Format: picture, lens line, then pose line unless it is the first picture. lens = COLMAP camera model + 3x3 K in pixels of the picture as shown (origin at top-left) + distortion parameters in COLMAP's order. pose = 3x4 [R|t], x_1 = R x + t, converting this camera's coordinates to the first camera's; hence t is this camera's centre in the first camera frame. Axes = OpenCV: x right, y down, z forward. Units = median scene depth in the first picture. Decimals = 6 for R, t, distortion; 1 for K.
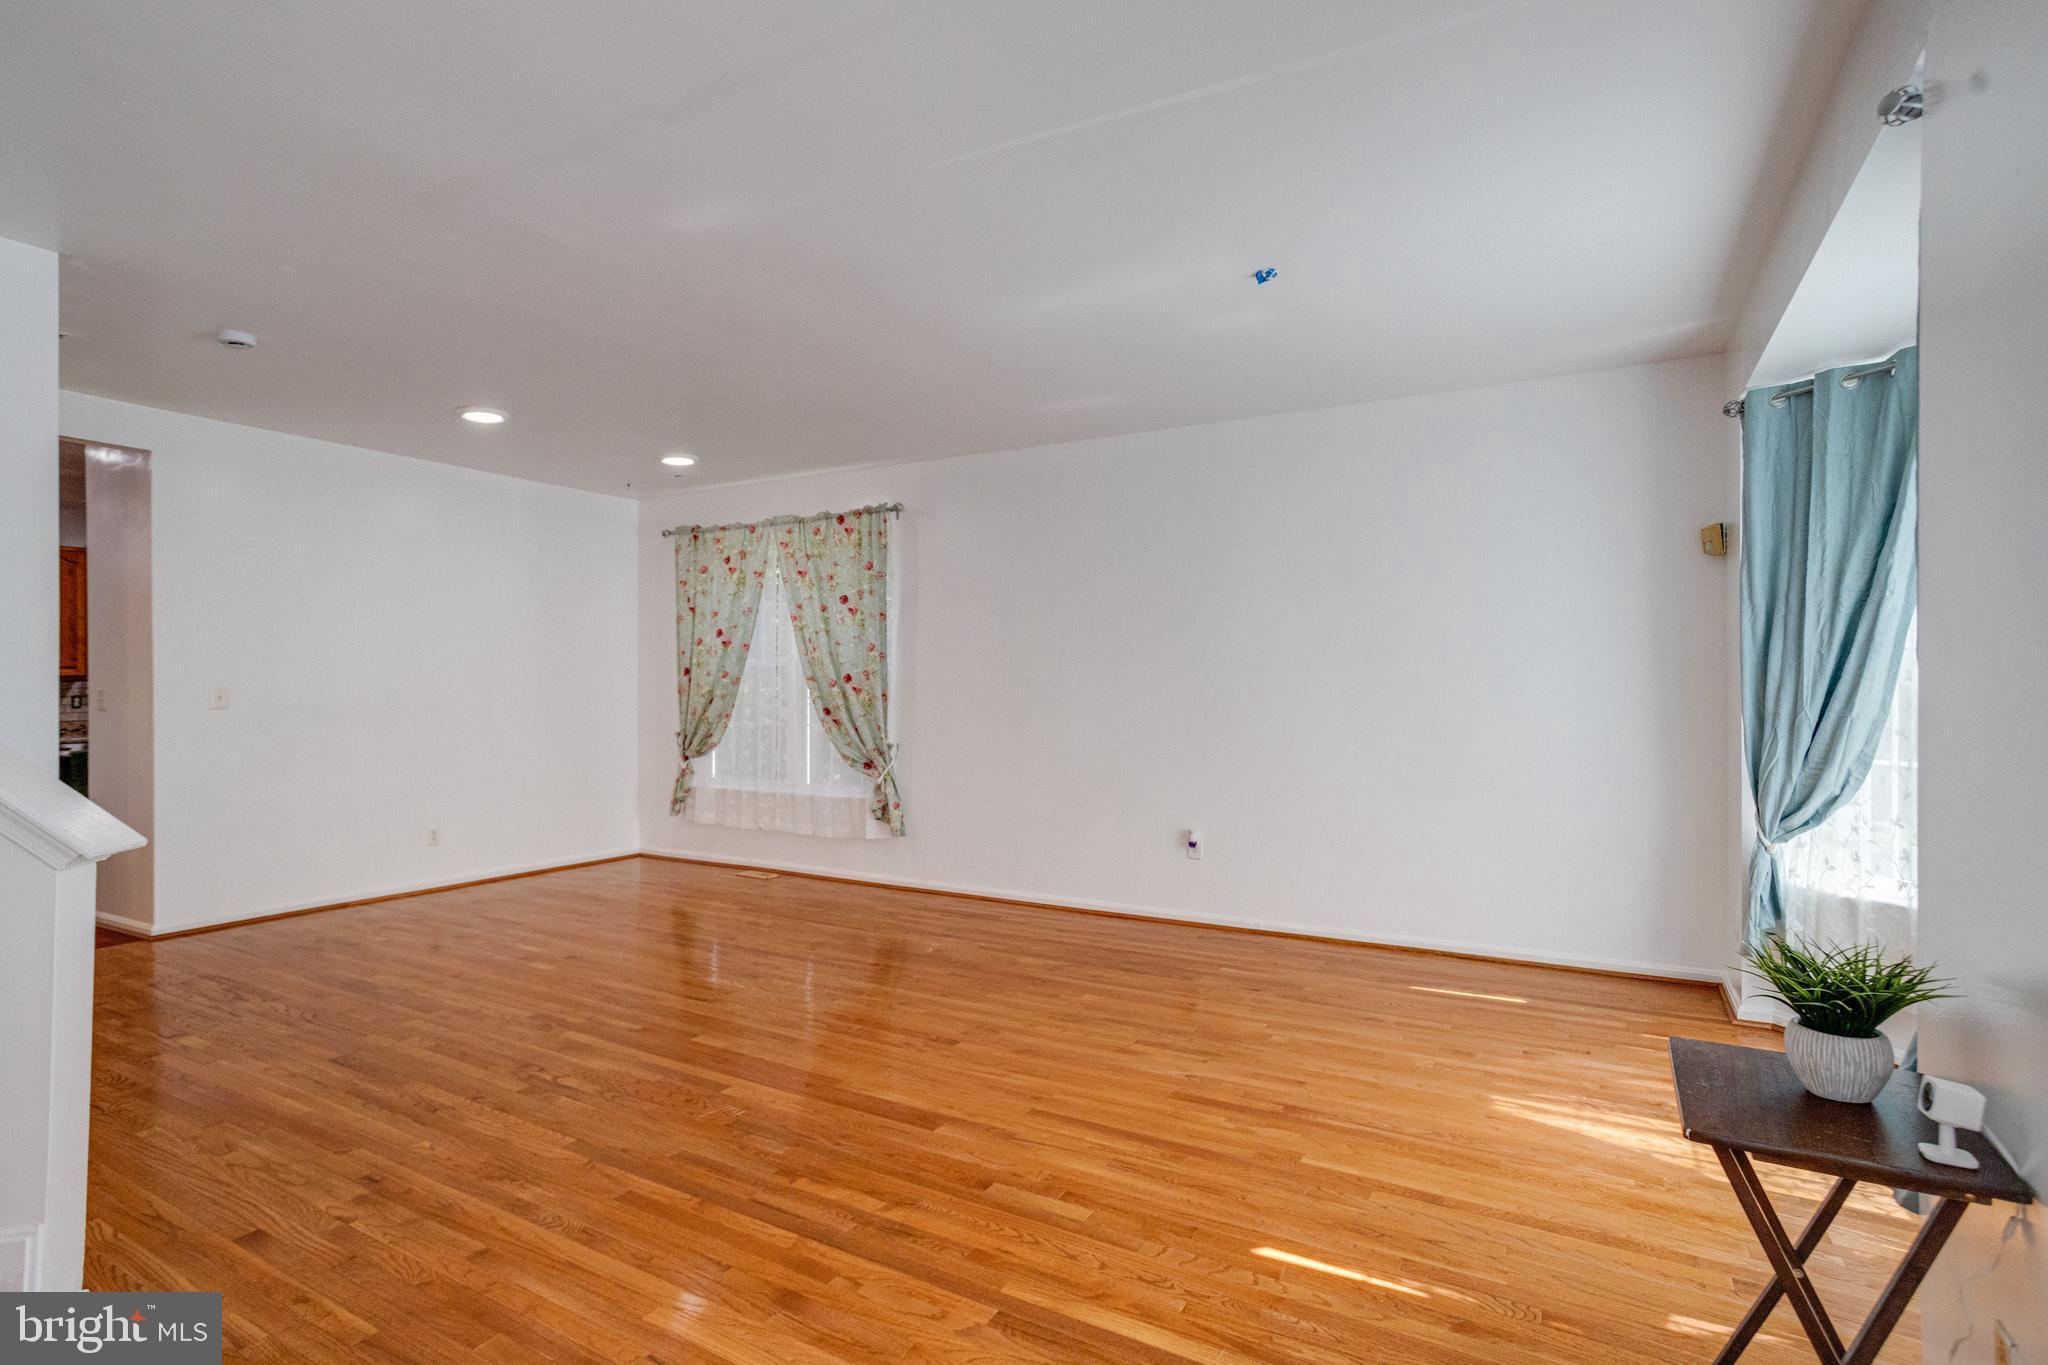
lens RADIAL K [[1008.7, 0, 1012.9], [0, 1008.7, 690.4], [0, 0, 1]] dist [-0.009828, 0.004594]
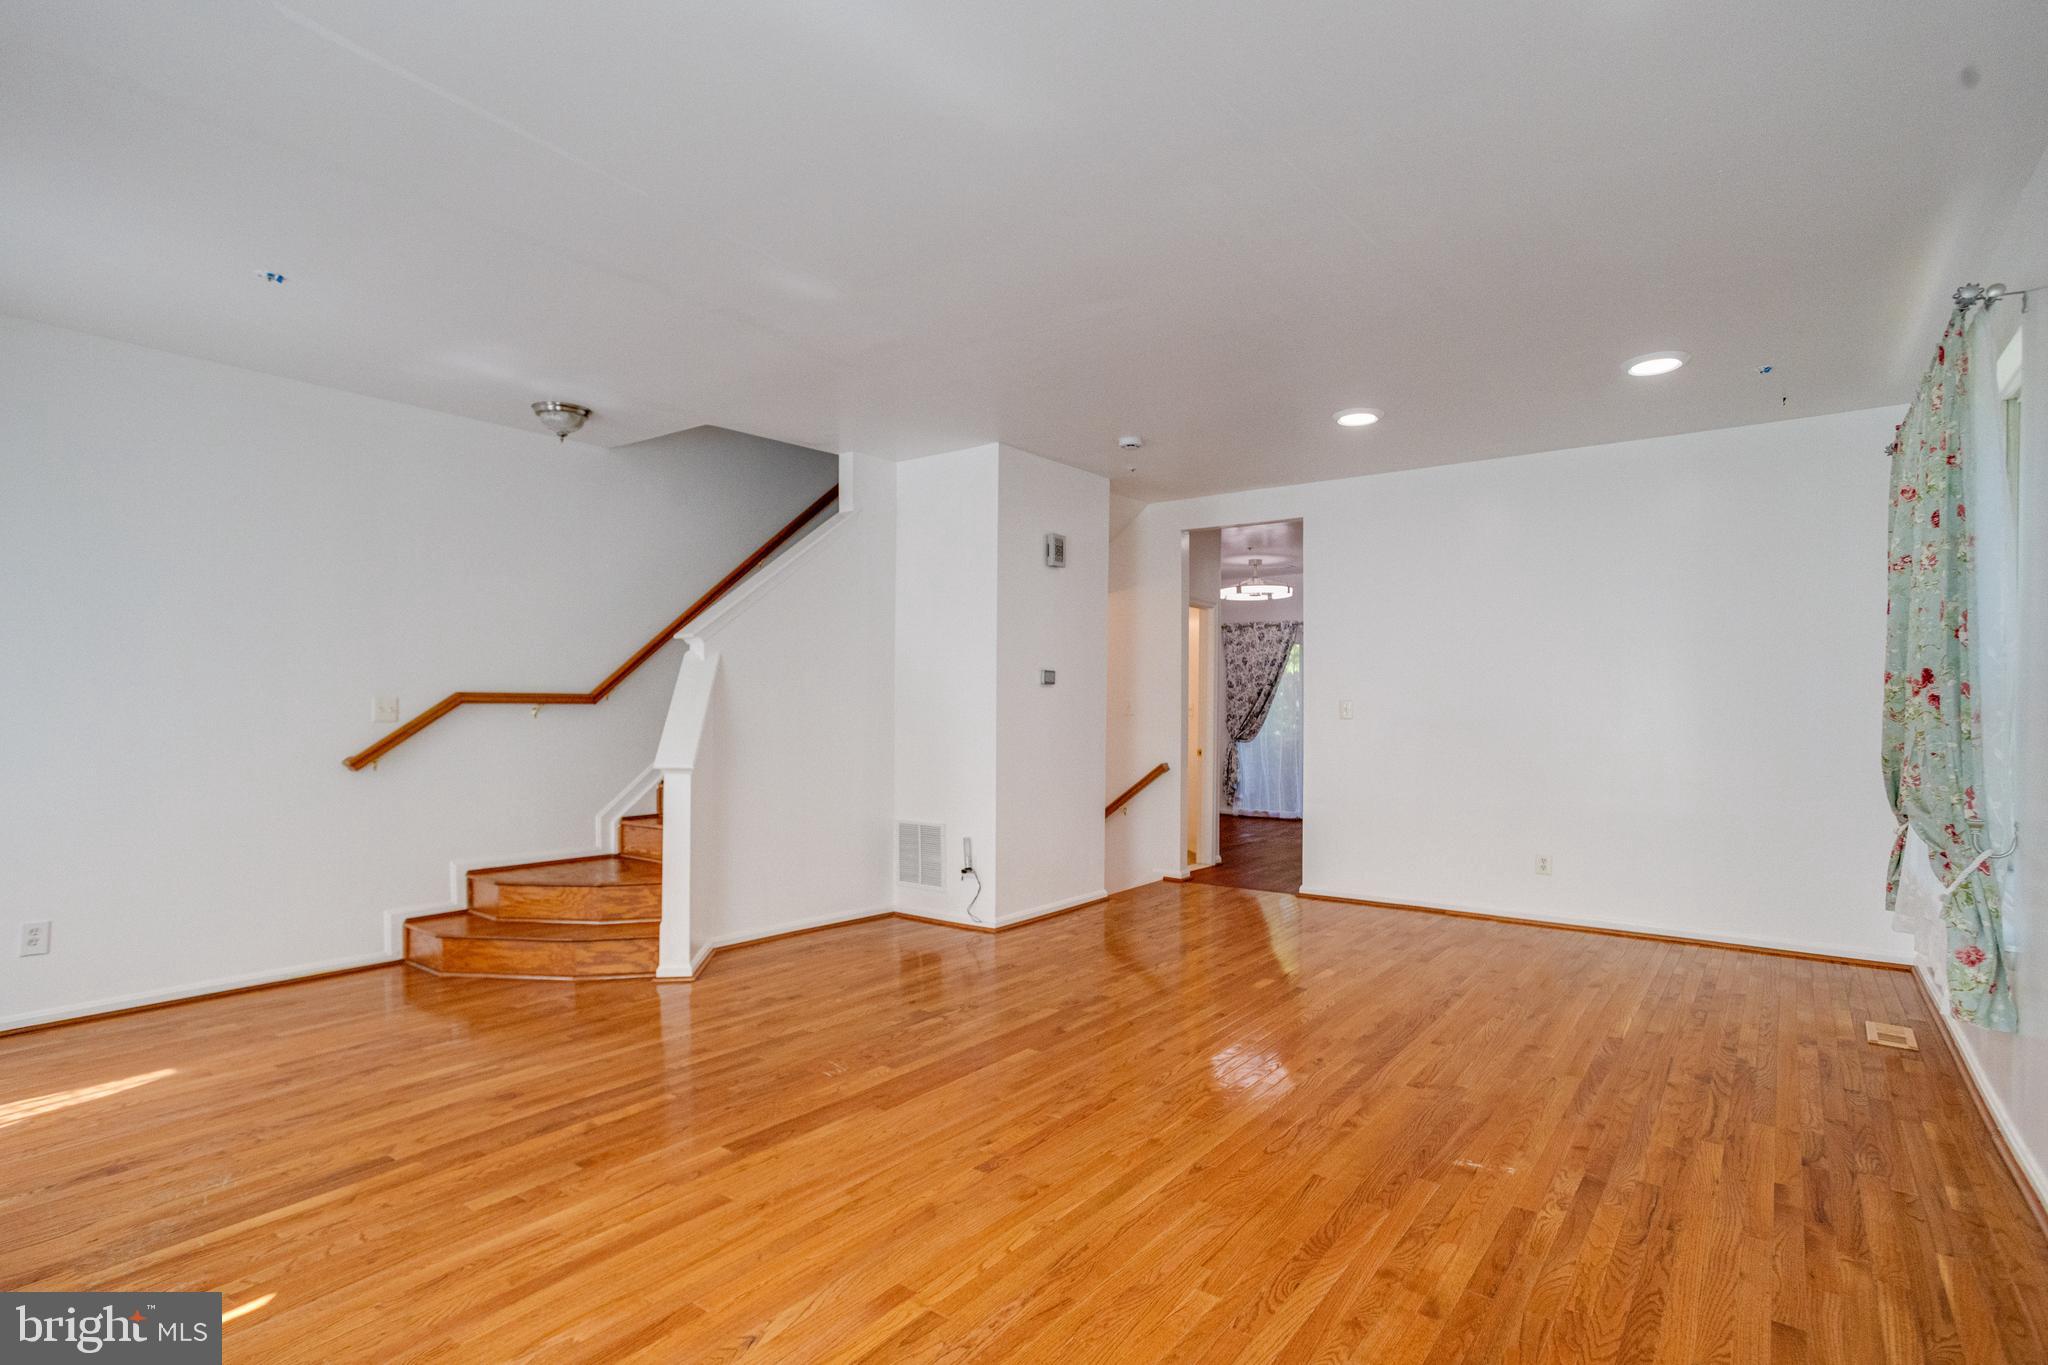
lens RADIAL K [[1008.7, 0, 1014.3], [0, 1008.7, 693.0], [0, 0, 1]] dist [-0.009828, 0.004594]
pose [[-0.135153, -0.022543, -0.990568, 0.822377], [-0.004811, 0.999744, -0.022096, 0.023595], [0.990813, 0.001779, -0.135227, 1.368546]]
